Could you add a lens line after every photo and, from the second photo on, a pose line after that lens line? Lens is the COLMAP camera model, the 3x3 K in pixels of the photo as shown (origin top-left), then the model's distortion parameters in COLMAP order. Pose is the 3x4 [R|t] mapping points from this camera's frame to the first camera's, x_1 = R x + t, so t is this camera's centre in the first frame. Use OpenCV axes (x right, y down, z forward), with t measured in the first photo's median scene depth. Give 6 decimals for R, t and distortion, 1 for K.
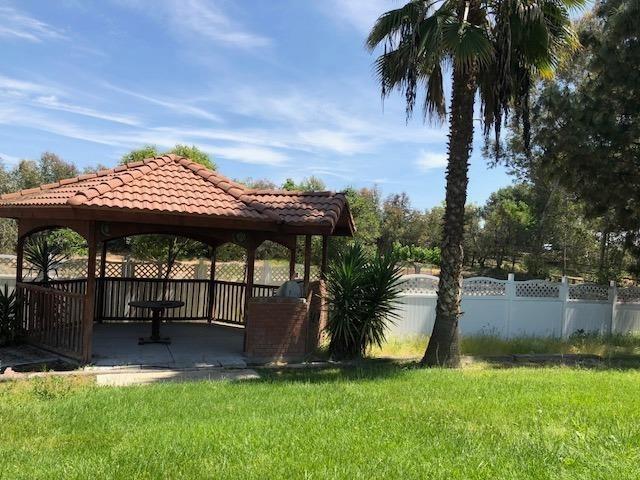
lens RADIAL K [[516.6, 0, 320.0], [0, 516.6, 240.0], [0, 0, 1]] dist [0.091322, -0.104461]
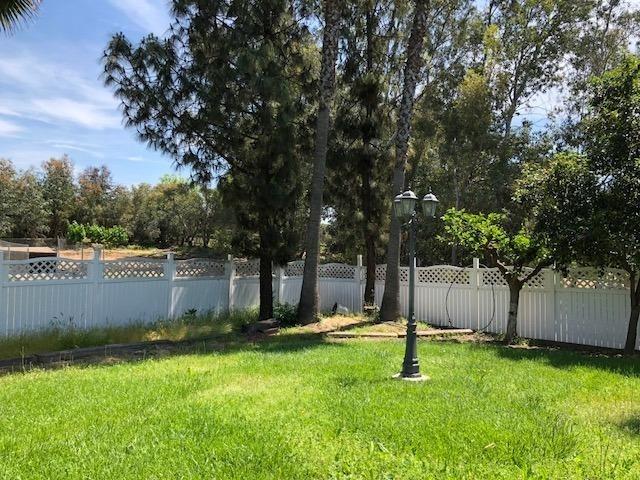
lens RADIAL K [[520.9, 0, 320.4], [0, 520.9, 228.5], [0, 0, 1]] dist [-0.000600, -0.010510]
pose [[0.900090, -0.017149, 0.435366, 0.108194], [0.011382, 0.999810, 0.015851, 0.006427], [-0.435555, -0.009312, 0.900114, 0.031112]]
